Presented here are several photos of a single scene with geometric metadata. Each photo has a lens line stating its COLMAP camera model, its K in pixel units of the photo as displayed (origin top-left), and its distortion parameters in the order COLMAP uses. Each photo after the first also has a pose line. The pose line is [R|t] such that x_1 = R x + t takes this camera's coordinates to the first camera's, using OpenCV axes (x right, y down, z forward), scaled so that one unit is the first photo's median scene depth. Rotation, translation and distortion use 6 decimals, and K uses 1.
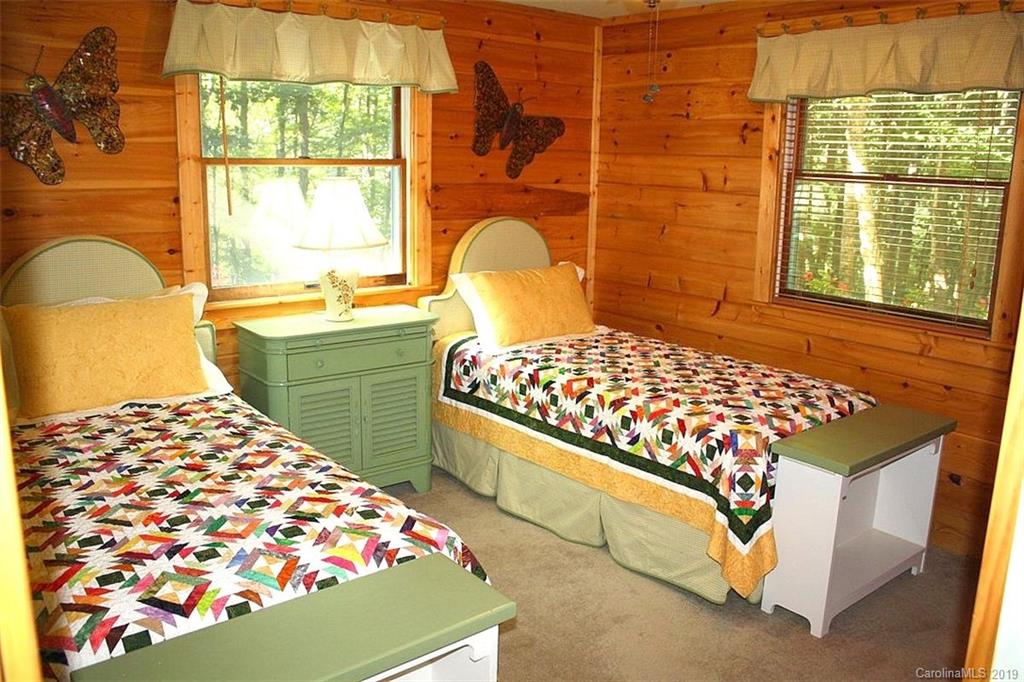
lens RADIAL K [[851.3, 0, 512.0], [0, 851.3, 341.0], [0, 0, 1]] dist [-0.162612, 0.181158]
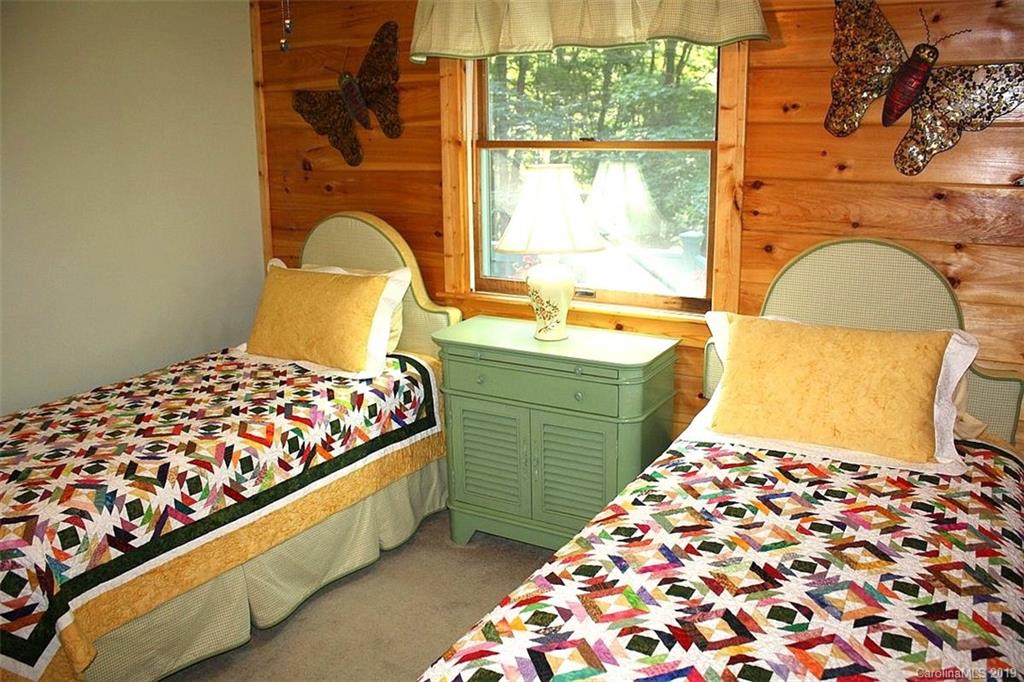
lens RADIAL K [[851.3, 0, 512.0], [0, 851.3, 341.0], [0, 0, 1]] dist [-0.162612, 0.181158]
pose [[0.373918, 0.206064, -0.904280, 0.589676], [-0.176078, 0.973045, 0.148926, -0.153199], [0.910594, 0.103538, 0.400123, 0.696711]]
